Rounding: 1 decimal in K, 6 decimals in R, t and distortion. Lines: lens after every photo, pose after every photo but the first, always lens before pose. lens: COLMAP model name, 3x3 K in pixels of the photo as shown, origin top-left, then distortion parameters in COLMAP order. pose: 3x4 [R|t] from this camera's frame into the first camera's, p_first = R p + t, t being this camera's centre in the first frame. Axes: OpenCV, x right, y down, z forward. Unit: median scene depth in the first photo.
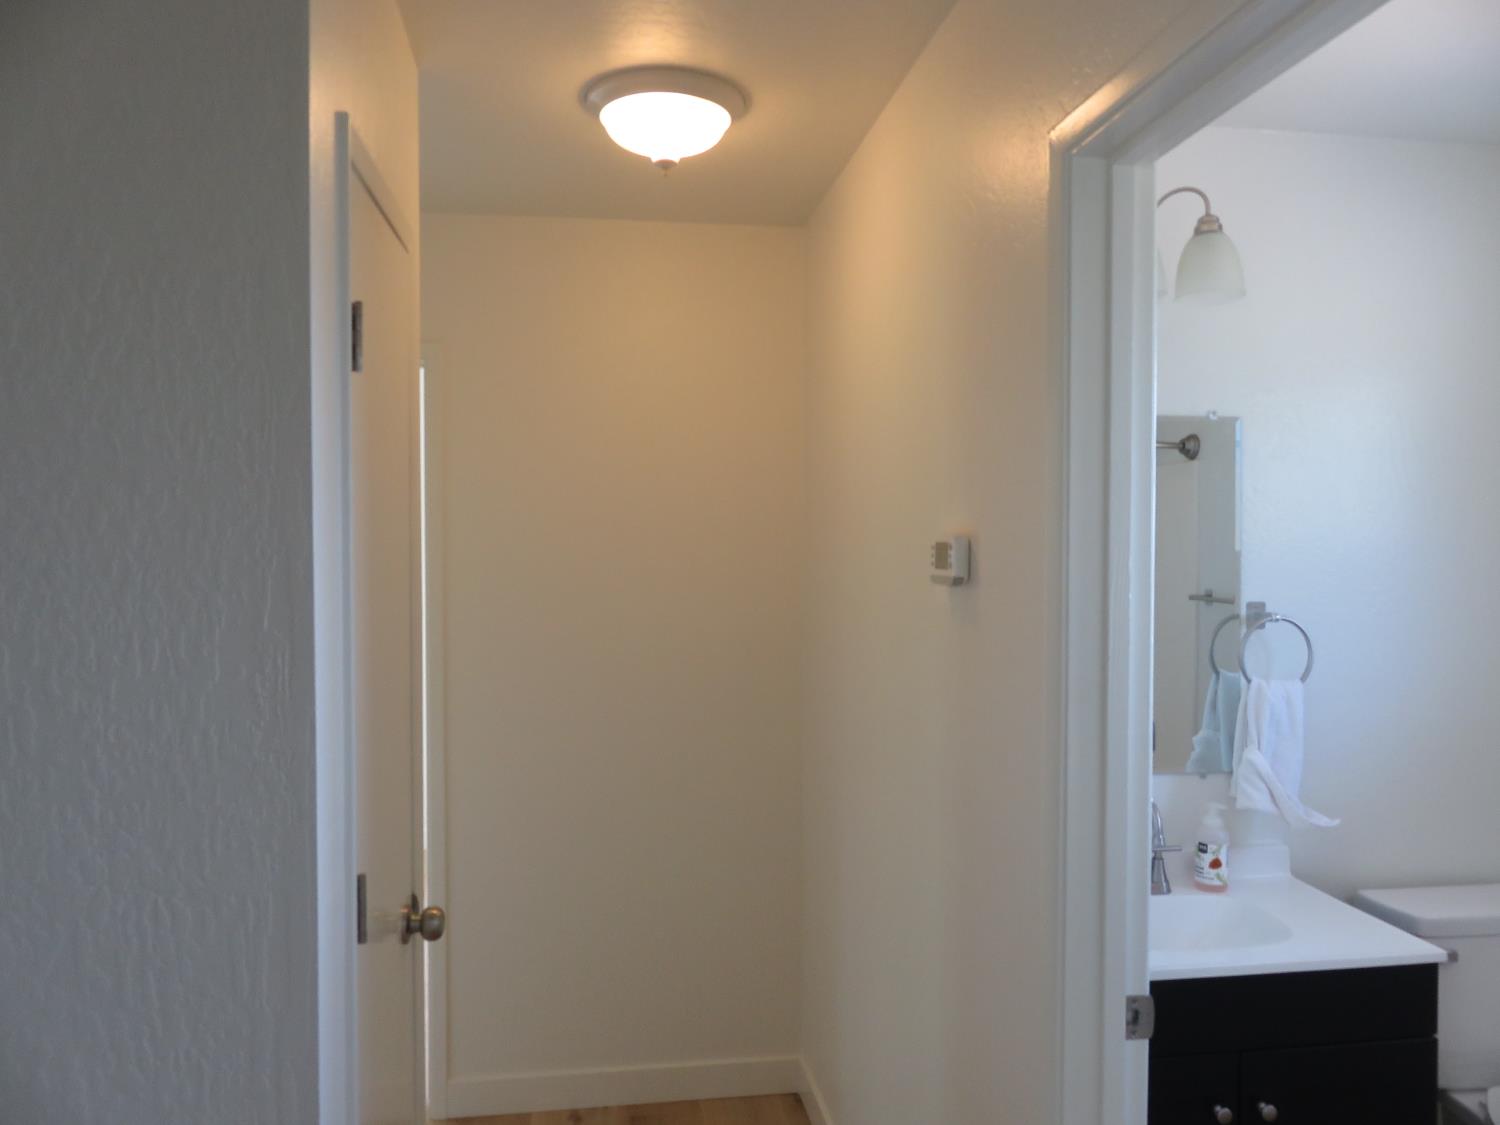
lens RADIAL K [[1113.7, 0, 753.1], [0, 1113.7, 575.3], [0, 0, 1]] dist [-0.005860, -0.000269]
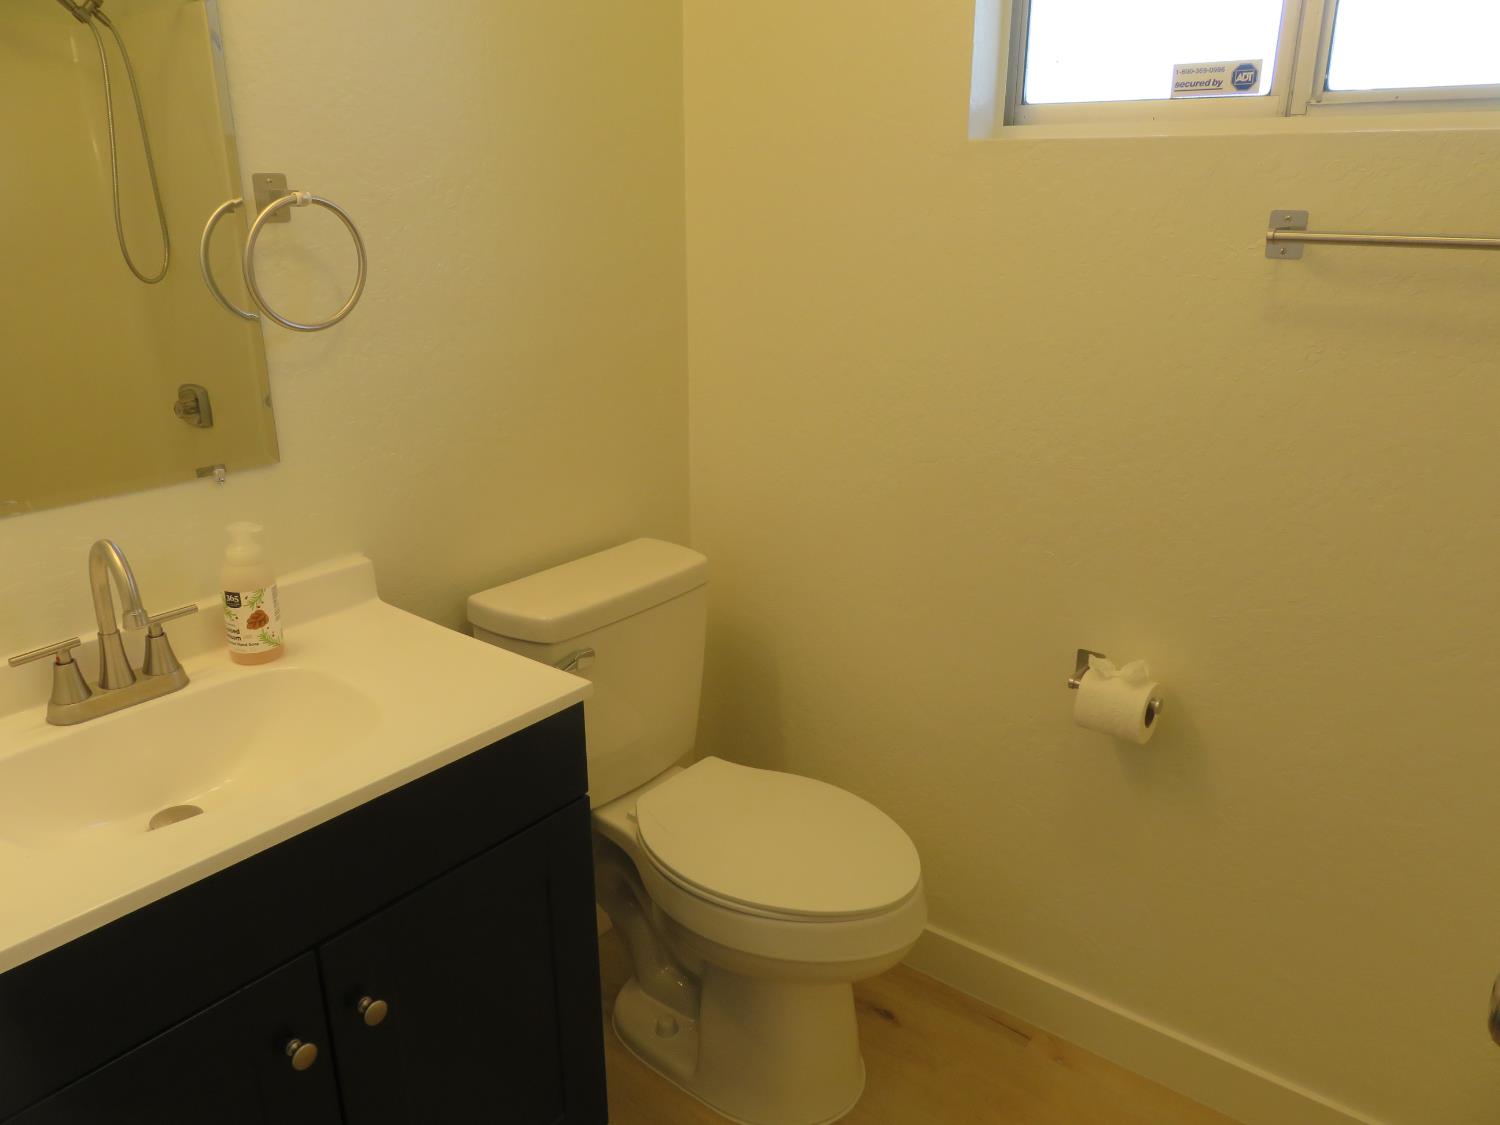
lens RADIAL K [[1113.7, 0, 757.4], [0, 1113.7, 568.3], [0, 0, 1]] dist [-0.005860, -0.000269]
pose [[0.725271, -0.225500, 0.650486, 0.222817], [0.017175, 0.950469, 0.310344, 0.047047], [-0.688250, -0.213912, 0.693220, 0.391434]]
